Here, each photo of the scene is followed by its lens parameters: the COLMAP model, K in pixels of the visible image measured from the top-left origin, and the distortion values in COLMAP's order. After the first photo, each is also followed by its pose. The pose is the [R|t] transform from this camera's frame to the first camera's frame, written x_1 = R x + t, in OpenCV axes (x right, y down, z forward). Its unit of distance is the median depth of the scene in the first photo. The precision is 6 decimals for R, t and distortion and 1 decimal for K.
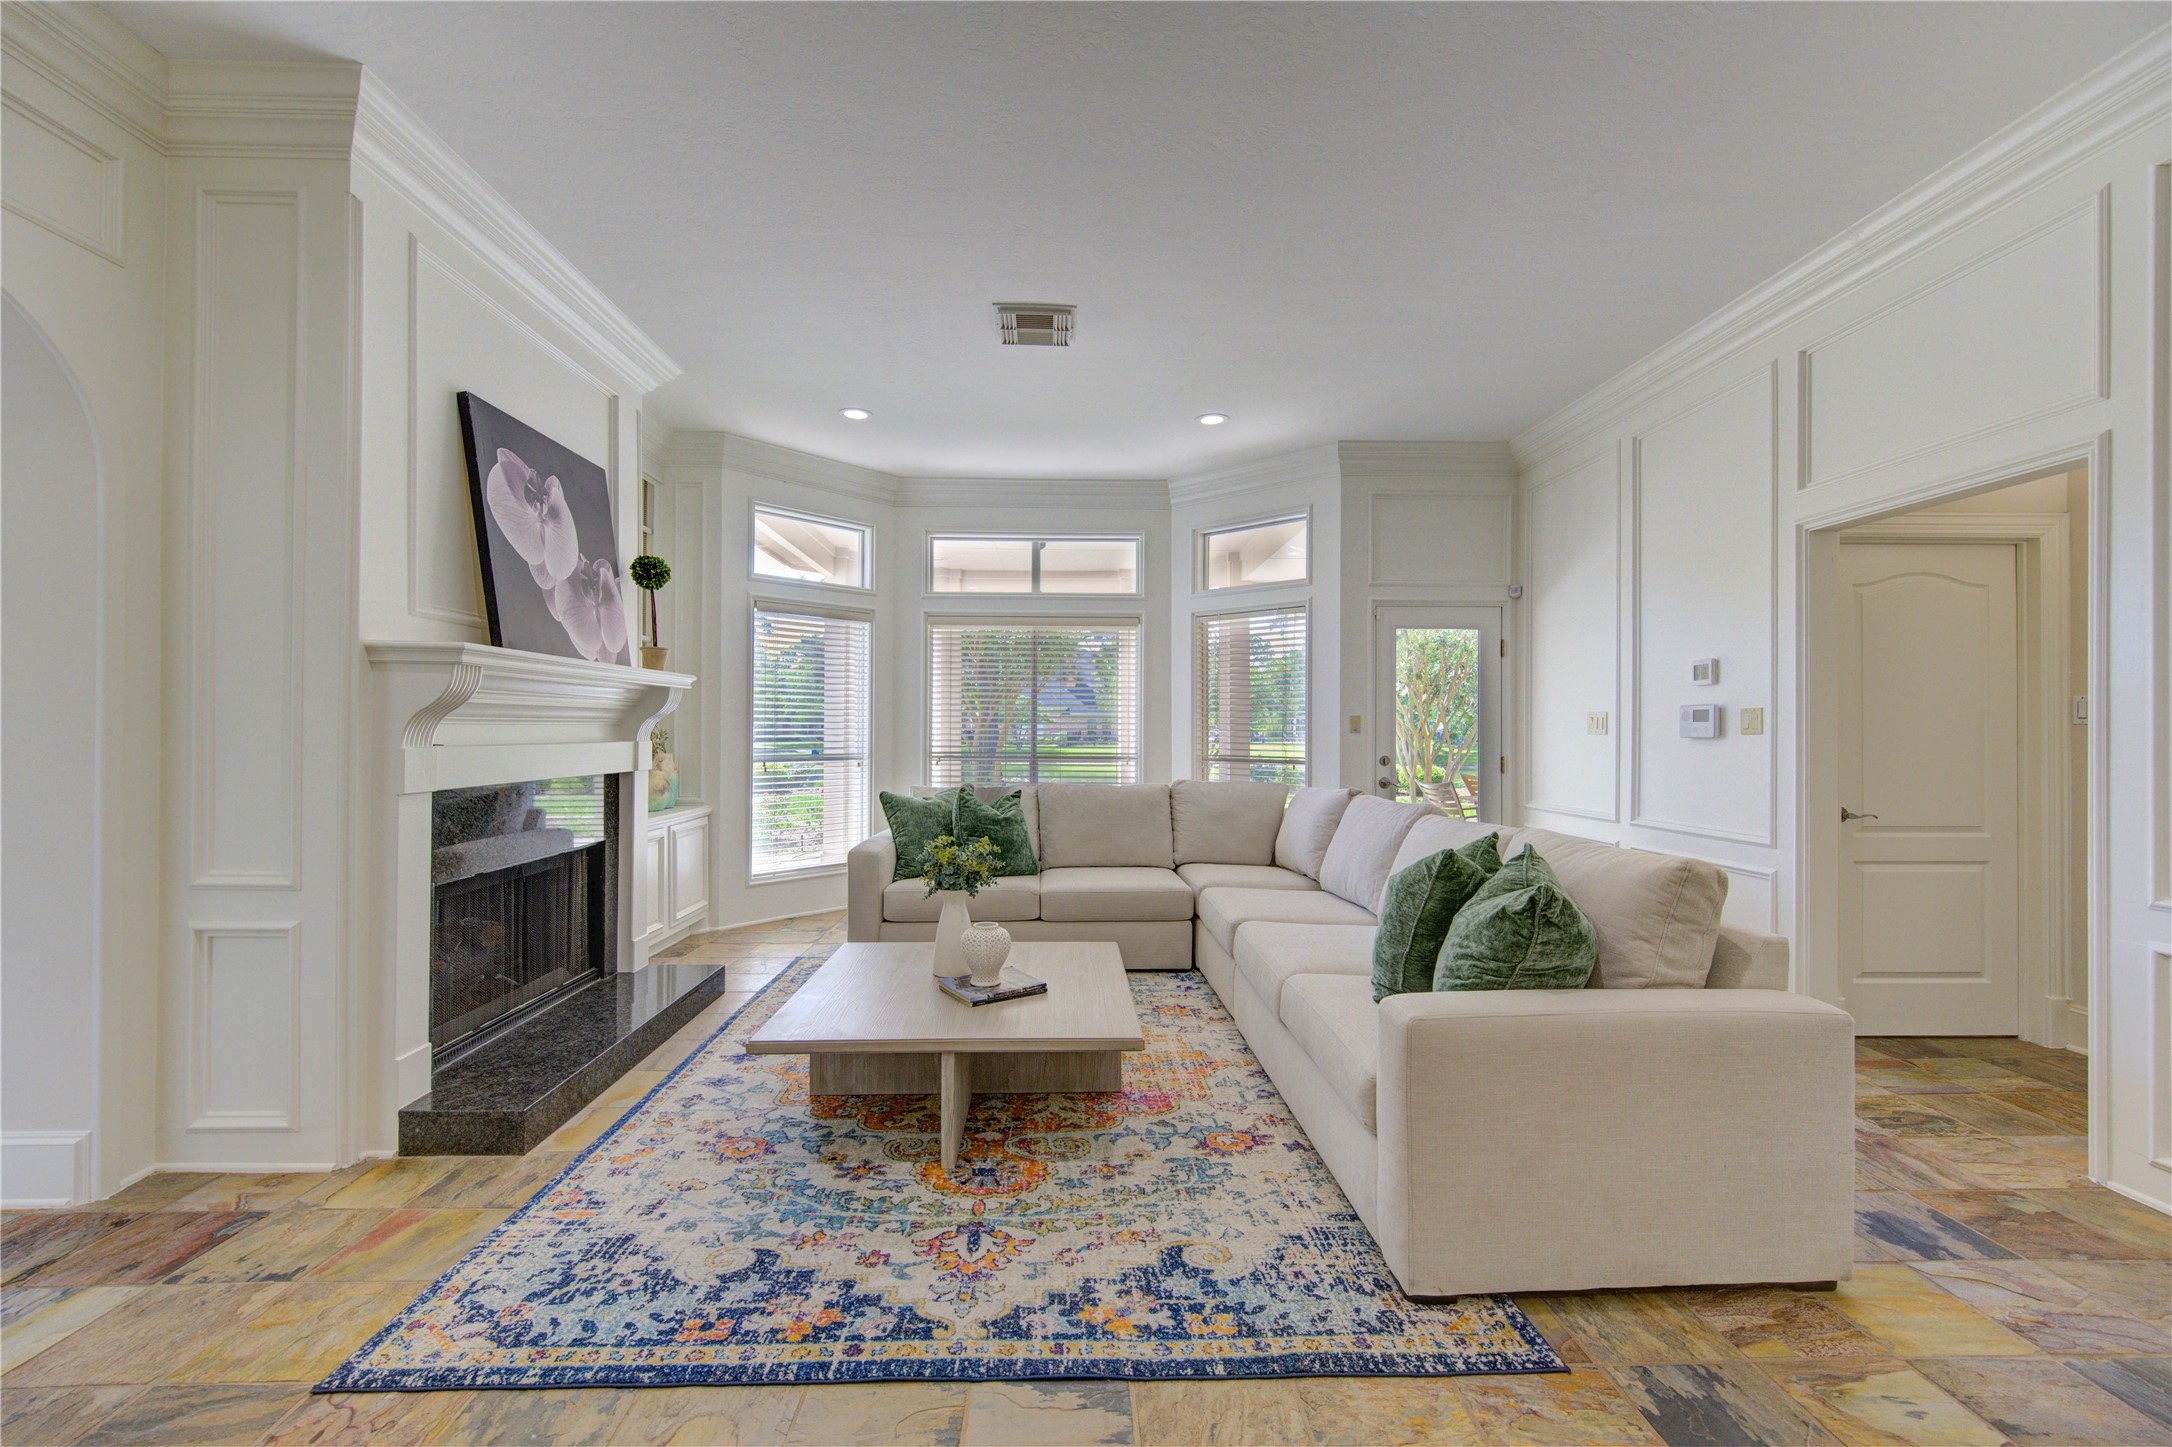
lens RADIAL K [[847.2, 0, 1090.9], [0, 847.2, 723.3], [0, 0, 1]] dist [-0.000659, -0.000425]
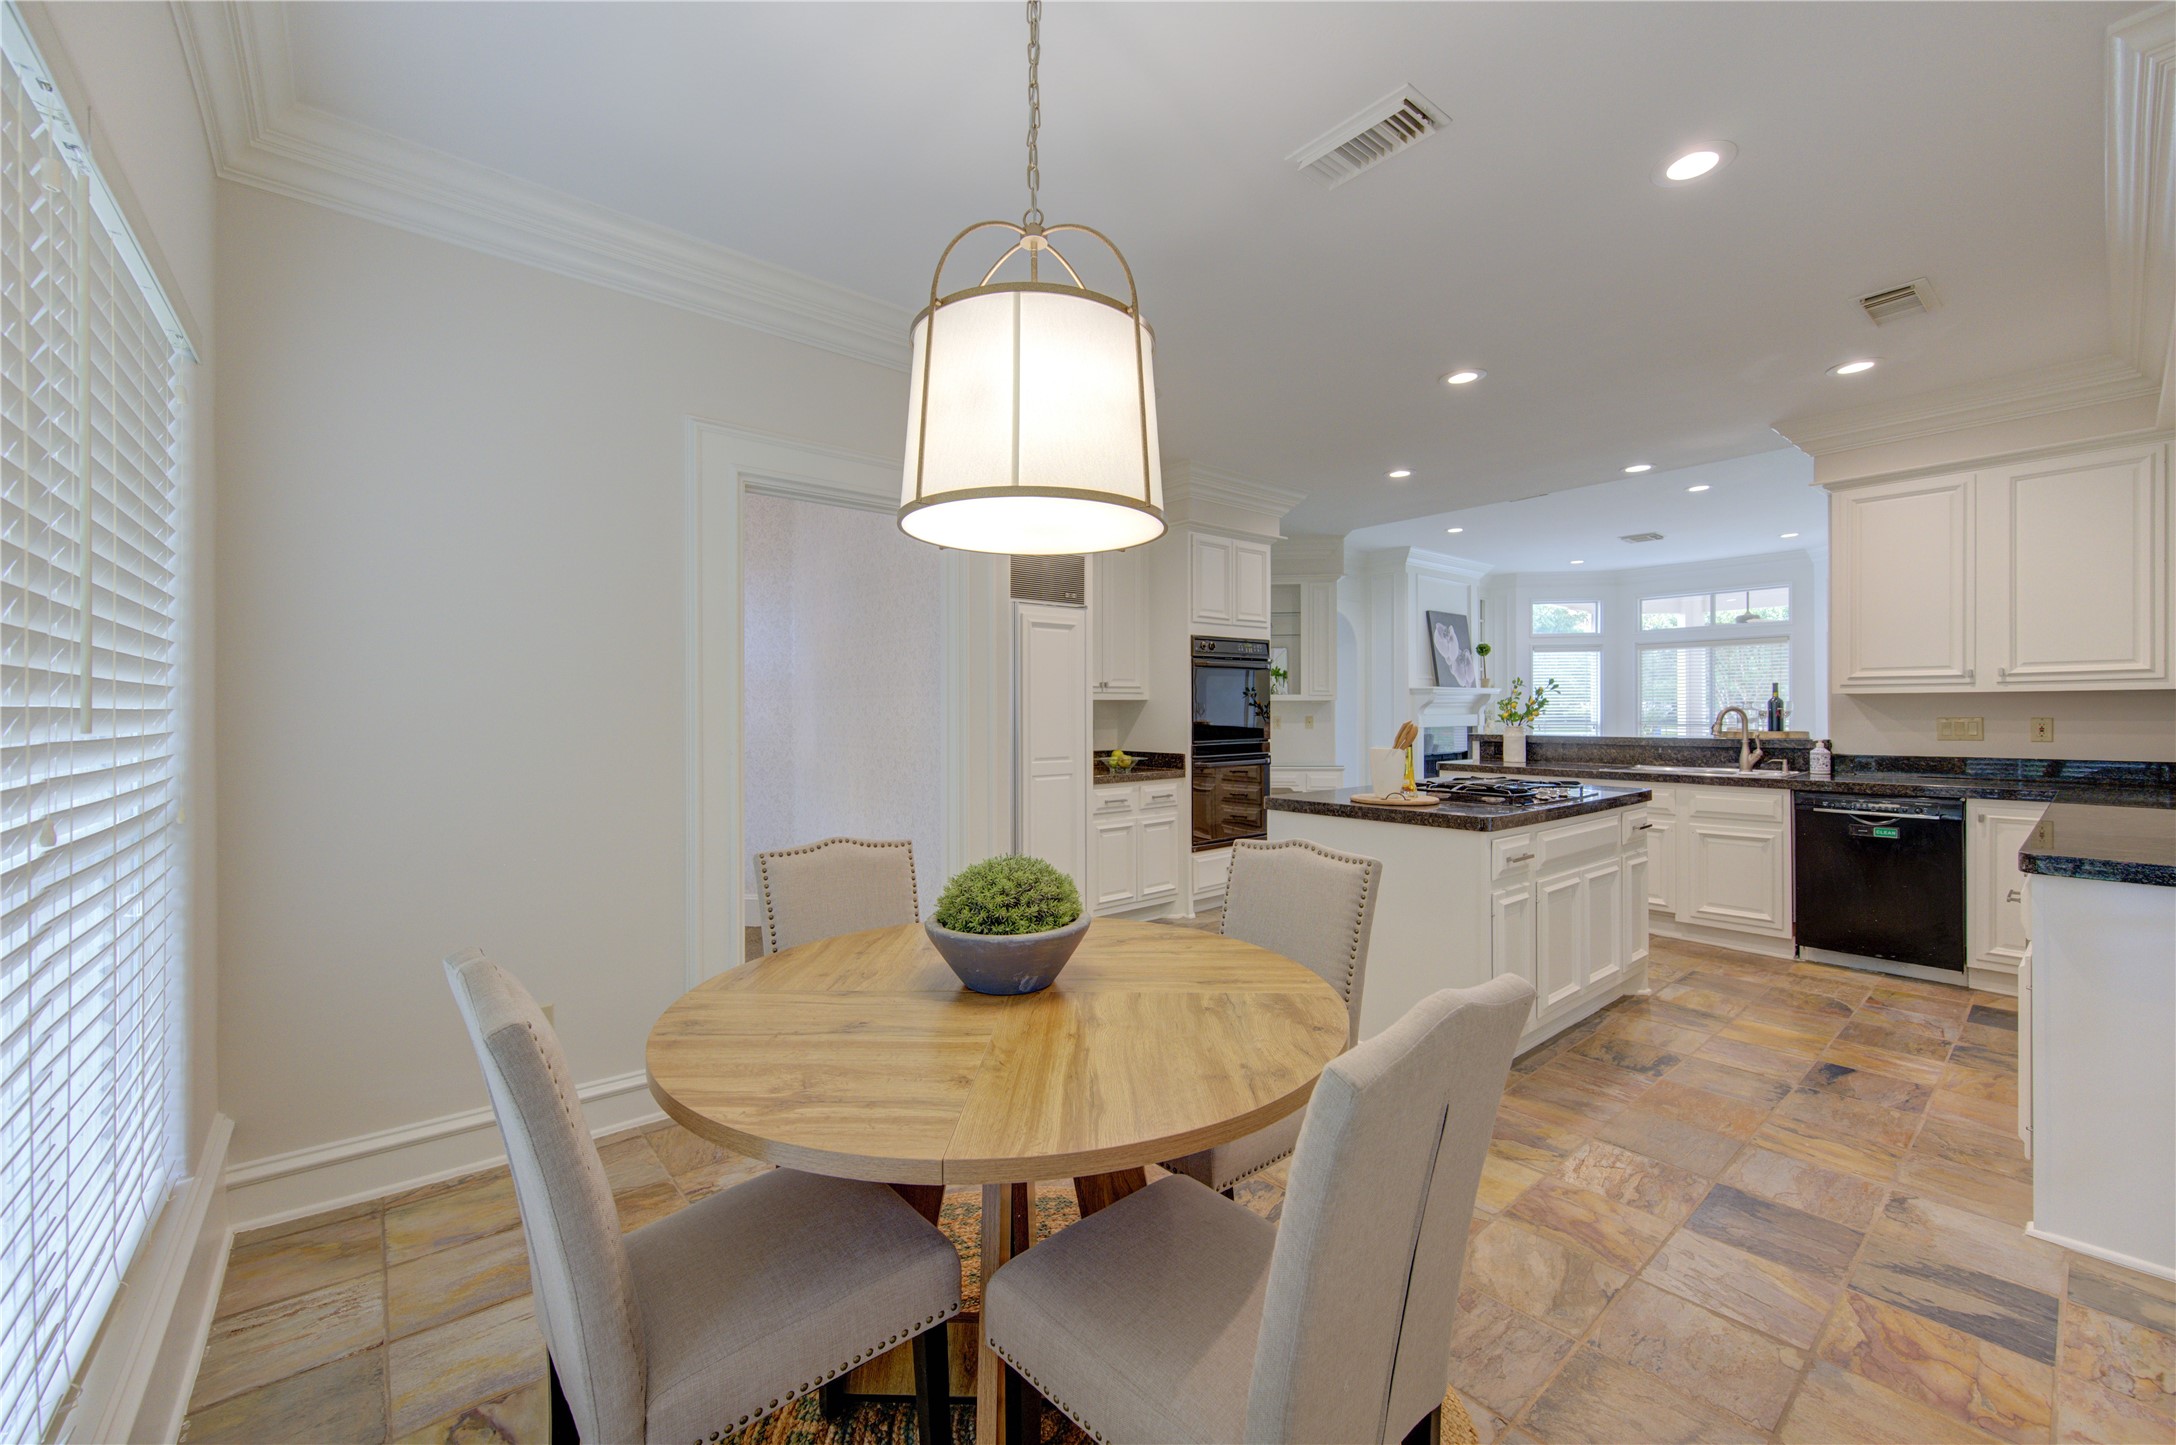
lens RADIAL K [[859.5, 0, 1083.4], [0, 859.5, 716.2], [0, 0, 1]] dist [-0.002933, -0.000452]
pose [[0.601278, -0.001346, -0.799038, 1.411386], [0.013087, 0.999881, 0.008163, -0.018571], [0.798932, -0.015365, 0.601225, -2.609754]]
